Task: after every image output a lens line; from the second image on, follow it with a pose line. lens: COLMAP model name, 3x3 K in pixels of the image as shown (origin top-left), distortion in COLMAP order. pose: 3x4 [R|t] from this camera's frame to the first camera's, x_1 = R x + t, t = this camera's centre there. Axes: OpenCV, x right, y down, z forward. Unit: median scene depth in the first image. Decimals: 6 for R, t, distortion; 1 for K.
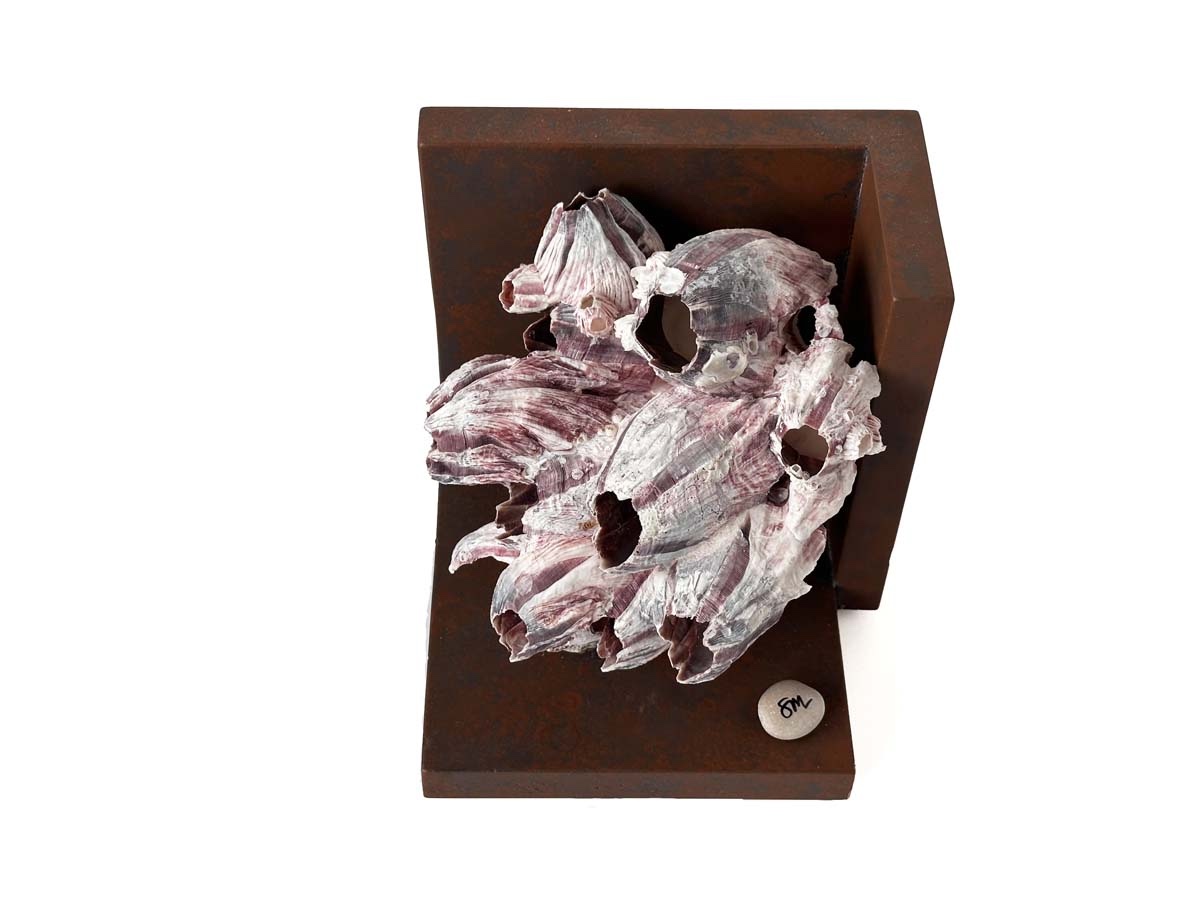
lens RADIAL K [[1714.7, 0, 594.7], [0, 1714.7, 451.6], [0, 0, 1]] dist [0.142529, 0.000000]
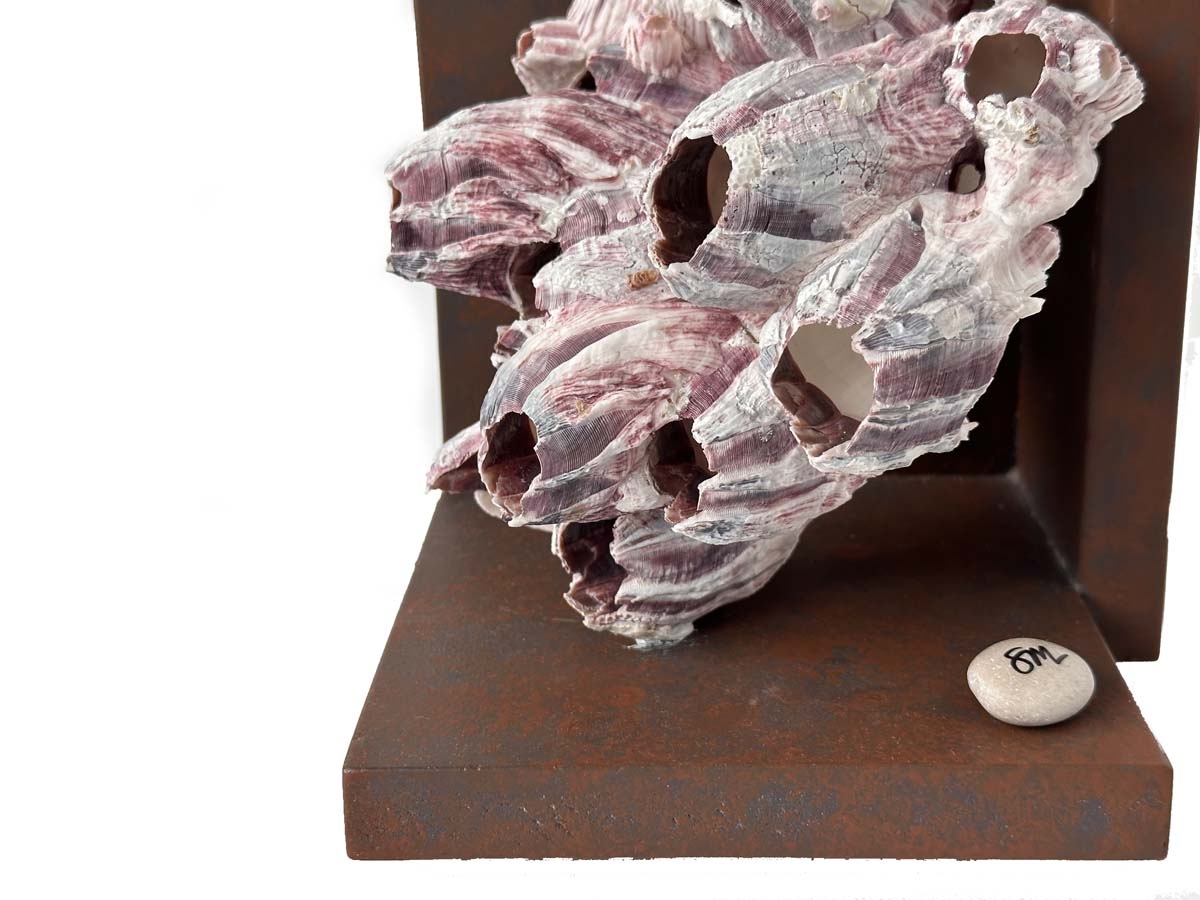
lens RADIAL K [[1714.7, 0, 606.8], [0, 1714.7, 448.7], [0, 0, 1]] dist [0.142529, 0.000000]
pose [[0.998062, -0.028156, -0.055485, 0.014503], [-0.005812, 0.845669, -0.533675, 0.410226], [0.061948, 0.532964, 0.843867, 0.533514]]
